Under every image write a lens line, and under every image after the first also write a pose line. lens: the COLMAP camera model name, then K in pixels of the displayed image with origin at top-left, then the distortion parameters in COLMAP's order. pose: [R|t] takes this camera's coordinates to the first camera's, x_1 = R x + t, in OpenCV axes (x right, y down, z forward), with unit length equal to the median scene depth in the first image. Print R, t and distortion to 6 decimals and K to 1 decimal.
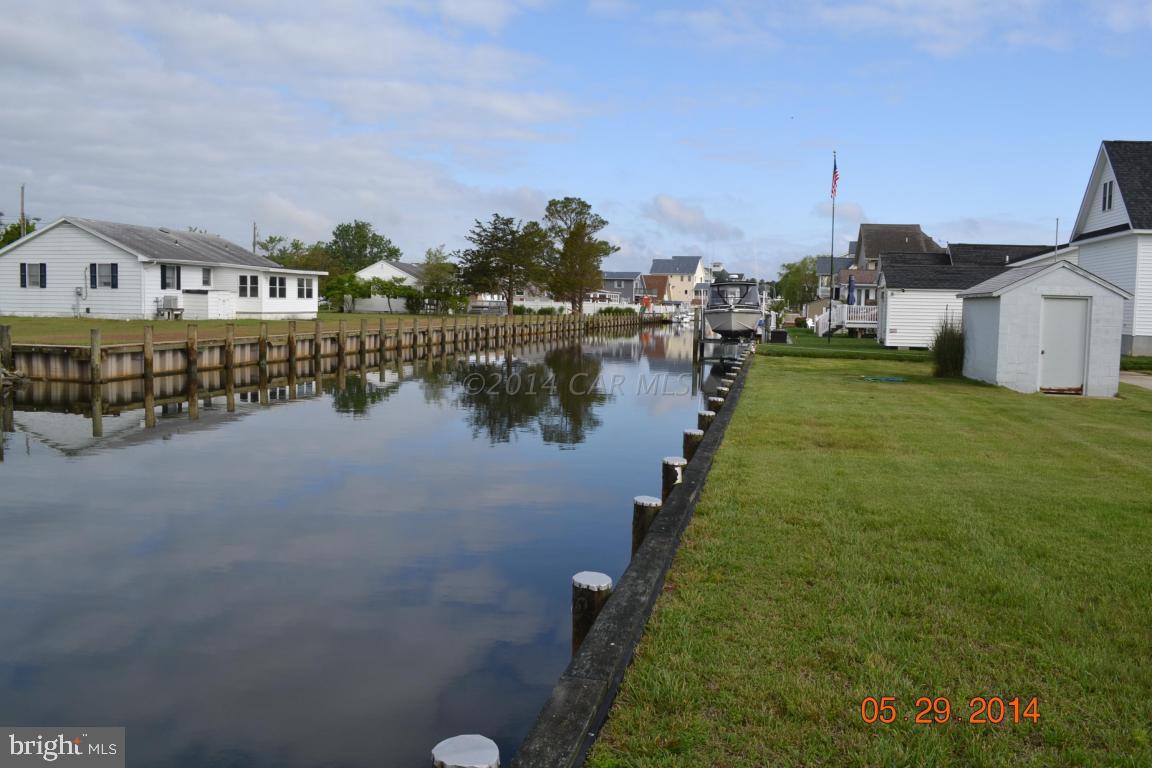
lens RADIAL K [[920.1, 0, 576.0], [0, 920.1, 384.0], [0, 0, 1]] dist [-0.077643, 0.006012]
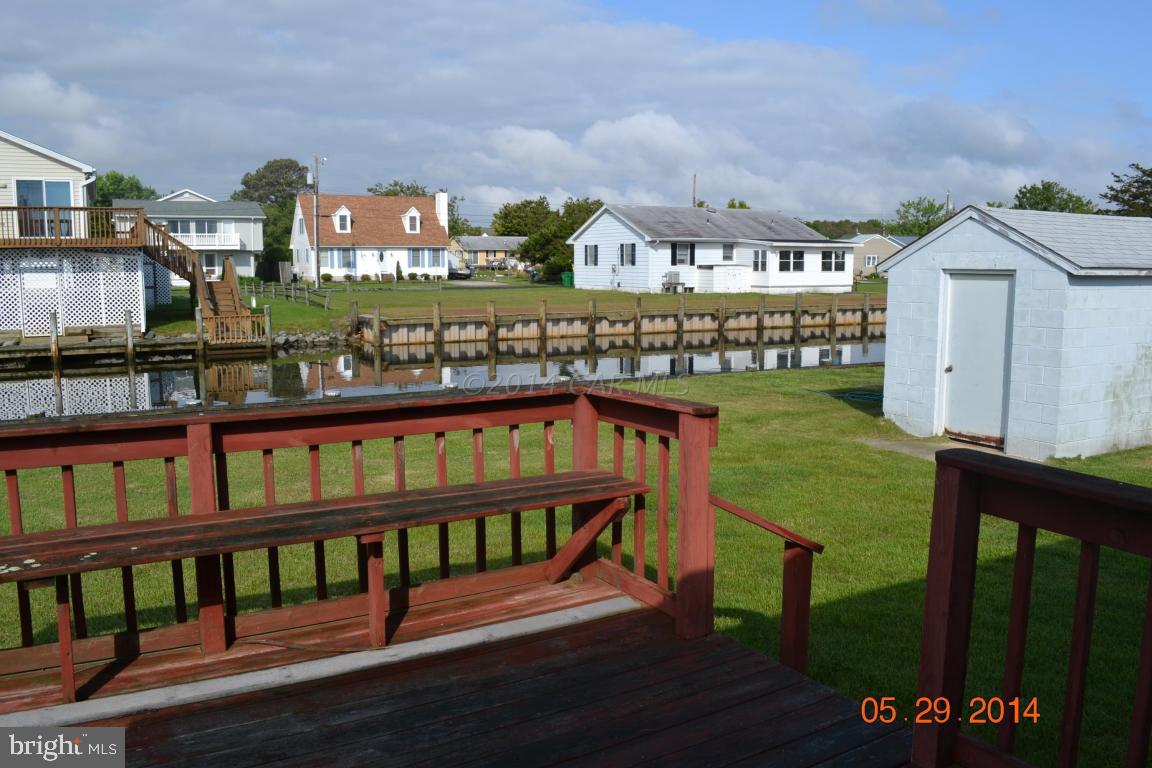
lens RADIAL K [[920.1, 0, 576.0], [0, 920.1, 384.0], [0, 0, 1]] dist [-0.077643, 0.006012]
pose [[0.635764, 0.078200, -0.767912, 0.346949], [-0.051147, 0.996936, 0.059177, -0.020377], [0.770187, 0.001654, 0.637816, 0.191181]]
